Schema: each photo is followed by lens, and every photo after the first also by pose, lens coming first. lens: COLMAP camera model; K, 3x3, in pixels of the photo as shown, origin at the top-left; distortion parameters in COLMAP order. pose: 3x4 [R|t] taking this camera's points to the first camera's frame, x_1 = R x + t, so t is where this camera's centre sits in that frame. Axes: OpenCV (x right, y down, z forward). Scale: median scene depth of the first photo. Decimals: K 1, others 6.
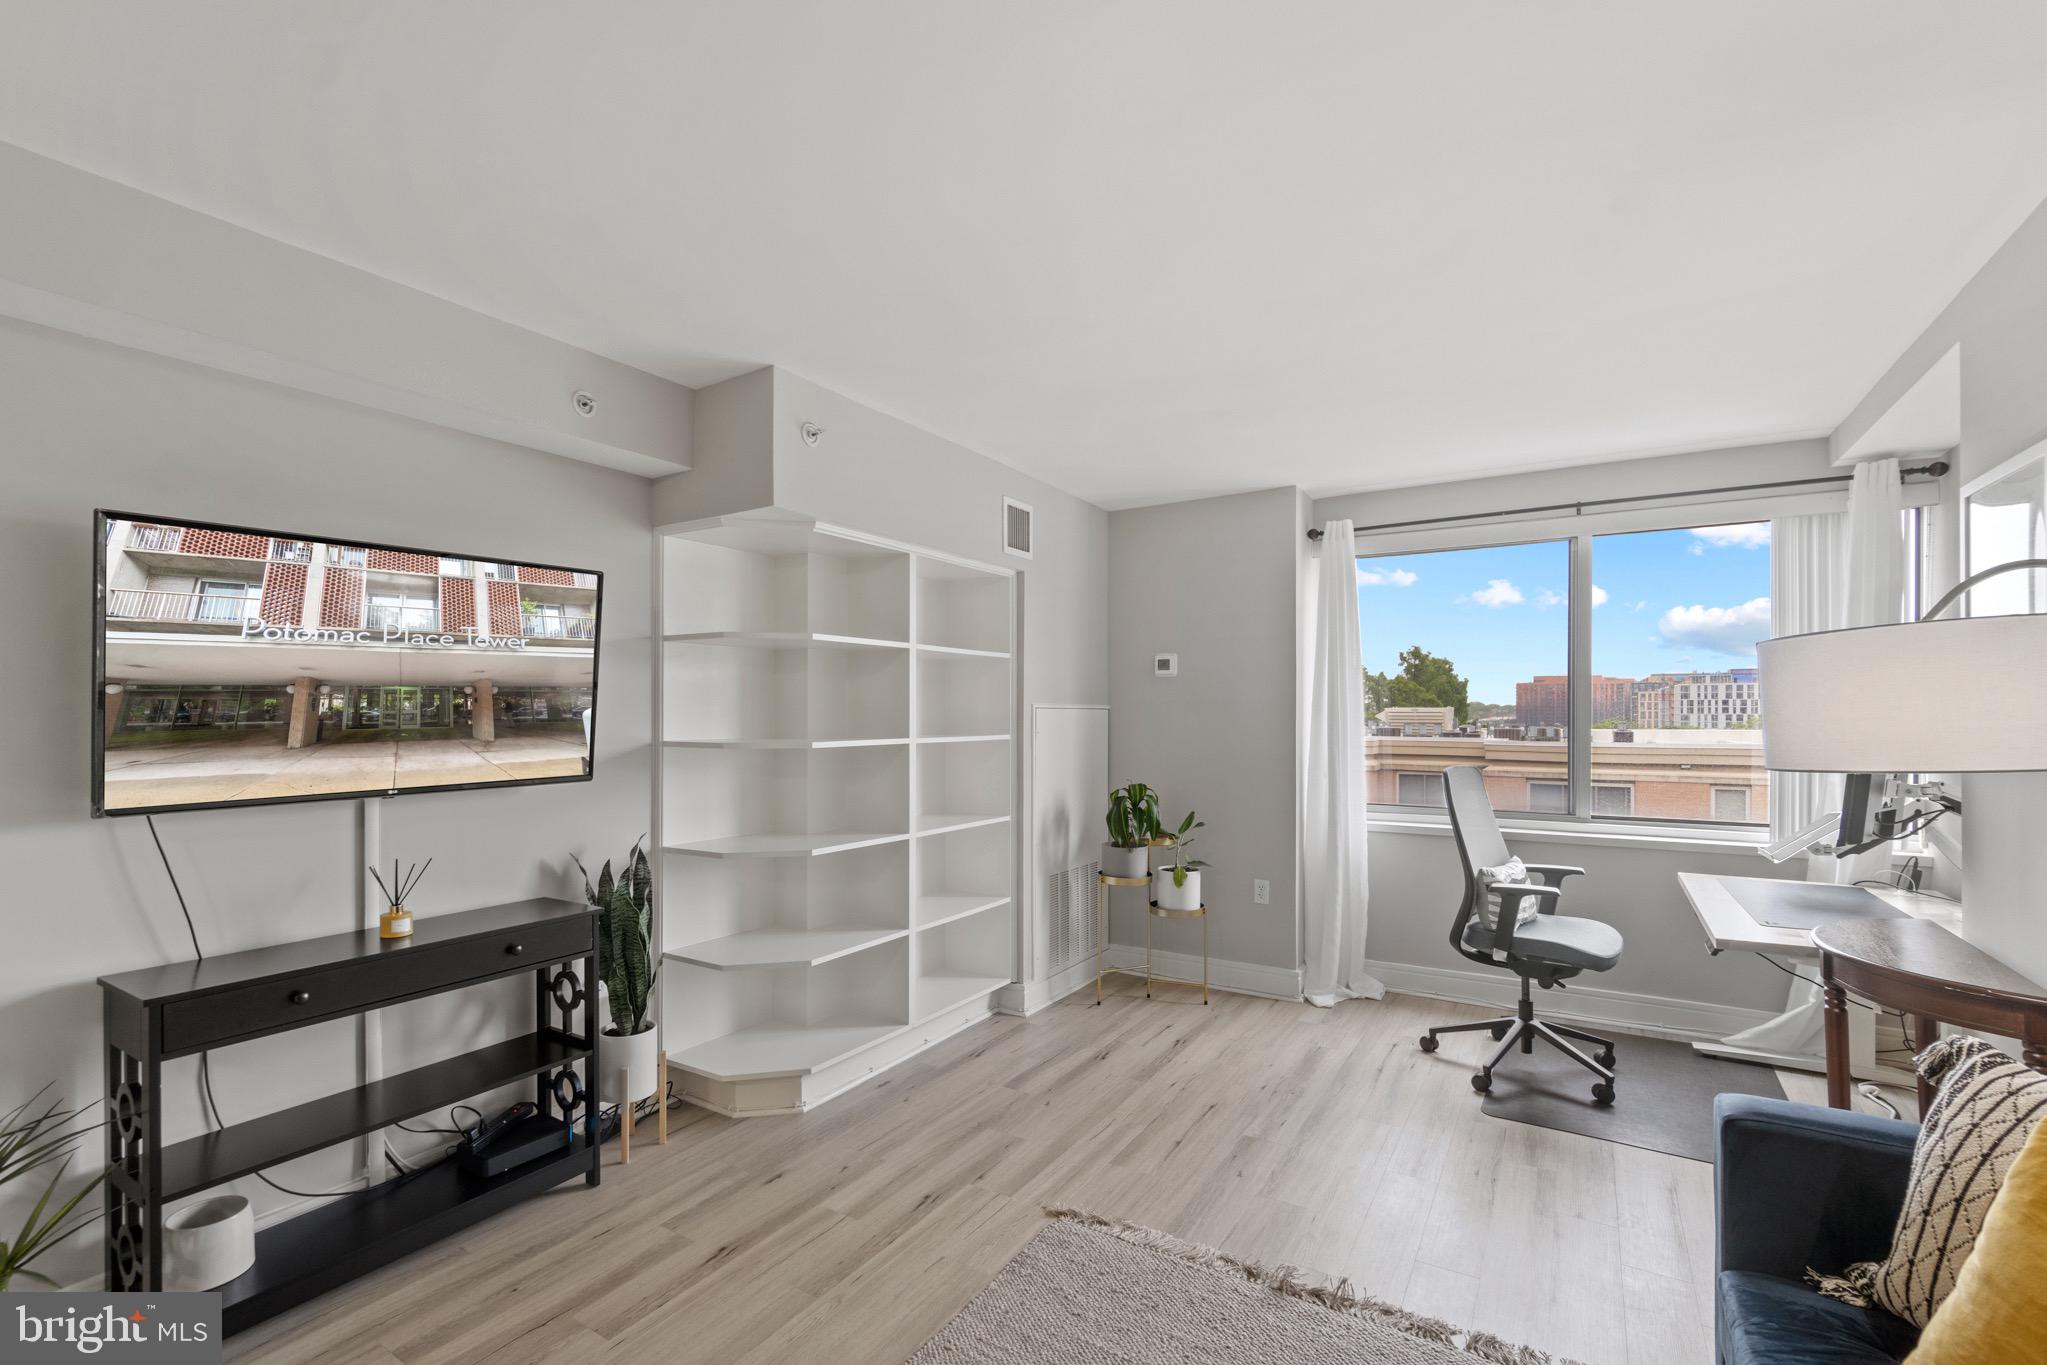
lens RADIAL K [[904.6, 0, 1002.0], [0, 904.6, 715.0], [0, 0, 1]] dist [-0.000619, 0.000106]
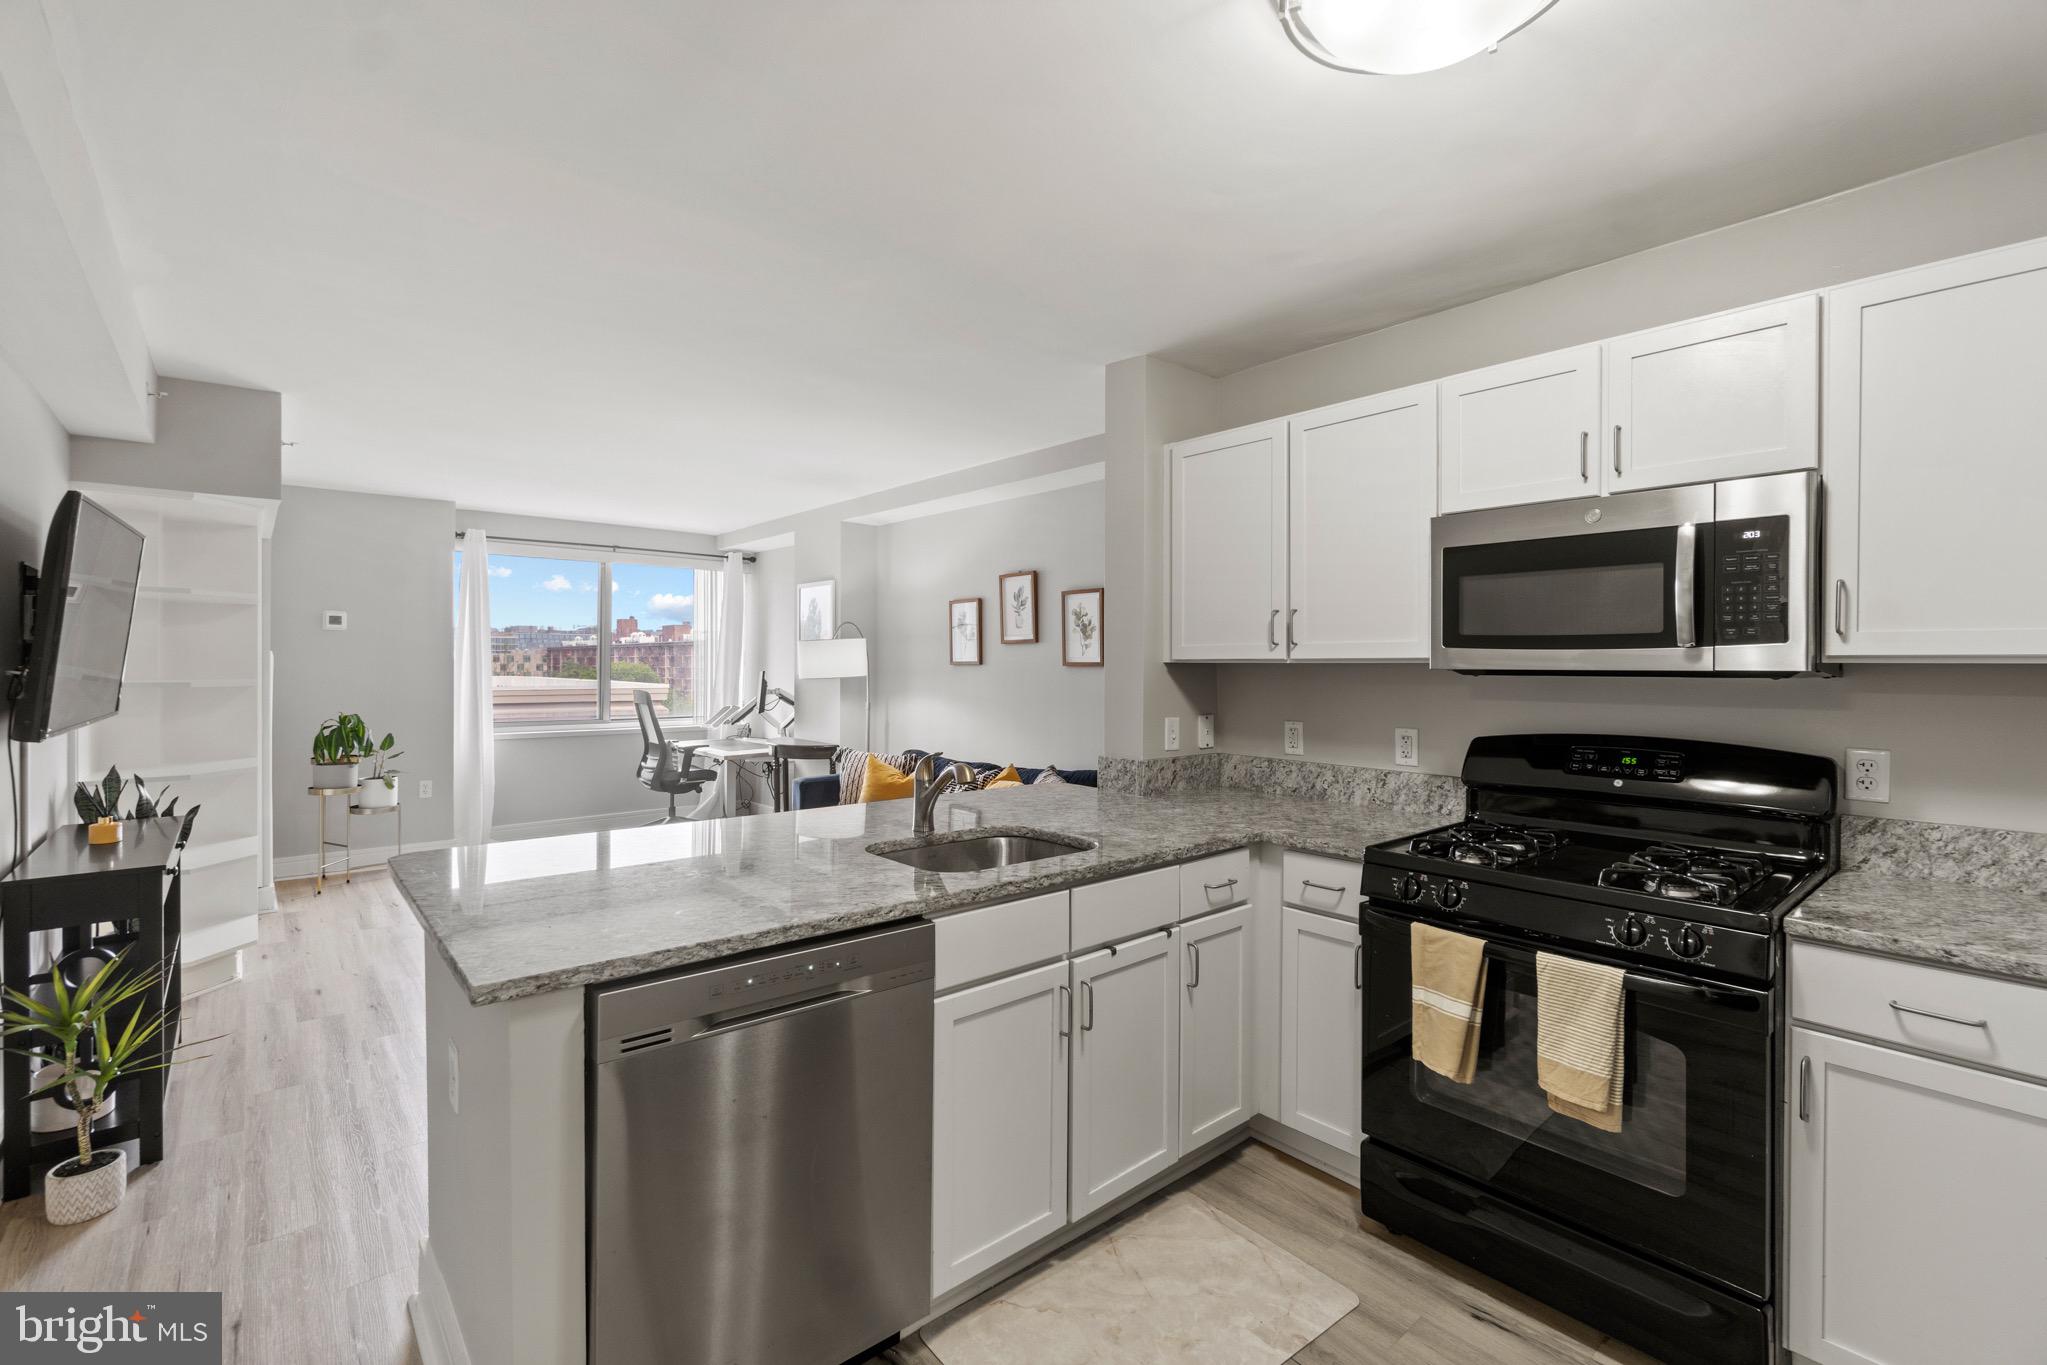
lens RADIAL K [[891.7, 0, 1011.0], [0, 891.7, 668.5], [0, 0, 1]] dist [-0.003898, -0.000176]
pose [[0.292615, -0.001280, 0.956230, -1.202783], [-0.004494, 0.999986, 0.002714, 0.005627], [-0.956220, -0.005091, 0.292605, -0.399615]]
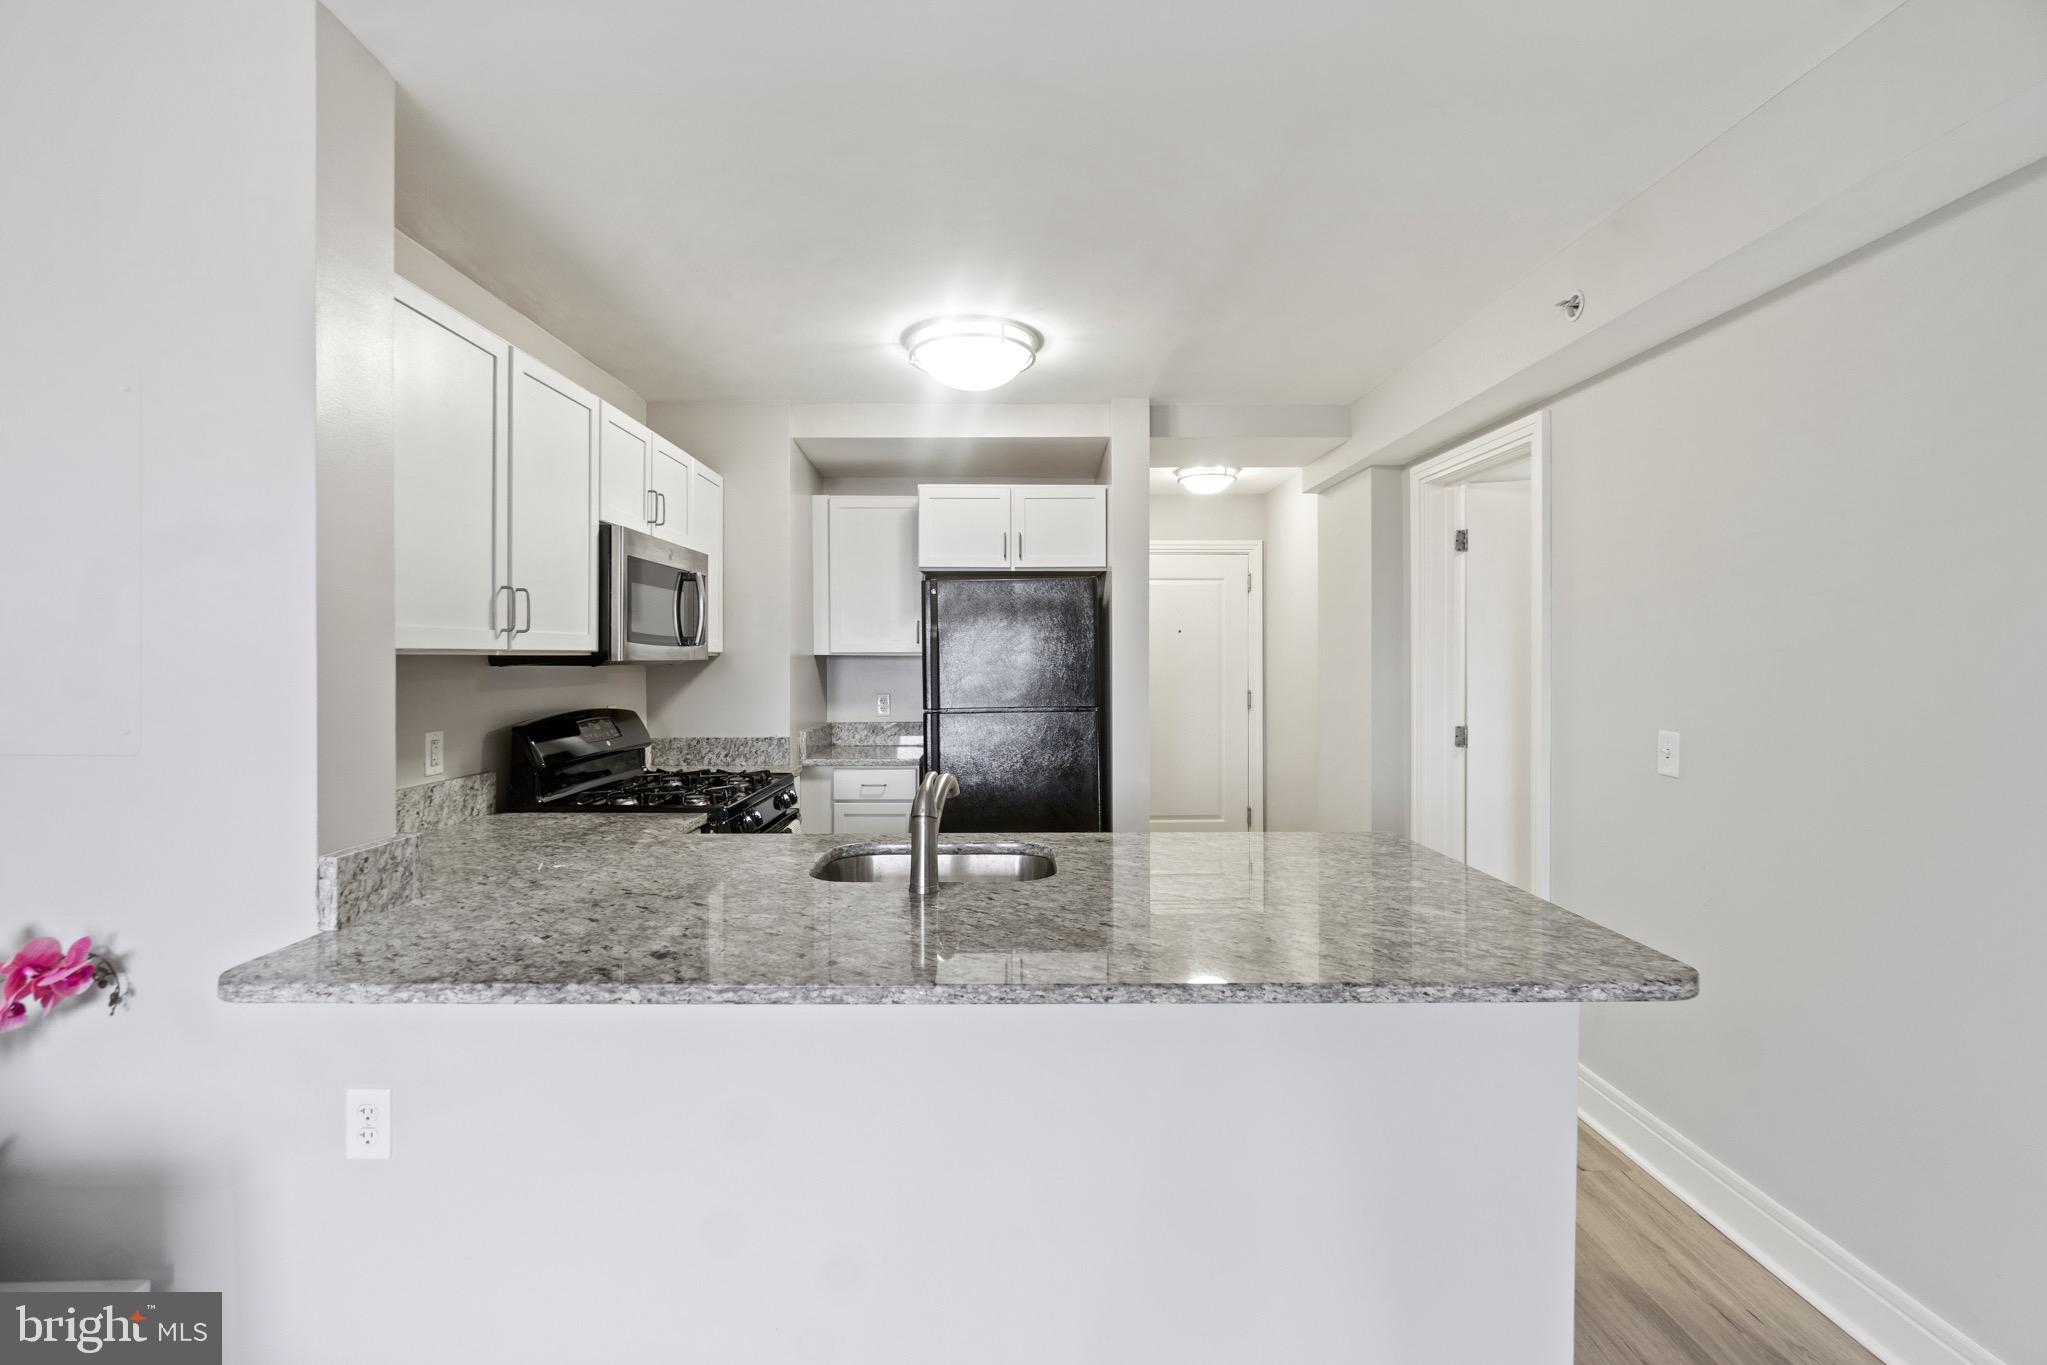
lens RADIAL K [[891.7, 0, 1011.0], [0, 891.7, 668.5], [0, 0, 1]] dist [-0.003898, -0.000176]
pose [[-0.843453, 0.008958, -0.537128, -0.121686], [0.002704, 0.999919, 0.012431, 0.004080], [0.537195, 0.009033, -0.843409, 0.485671]]
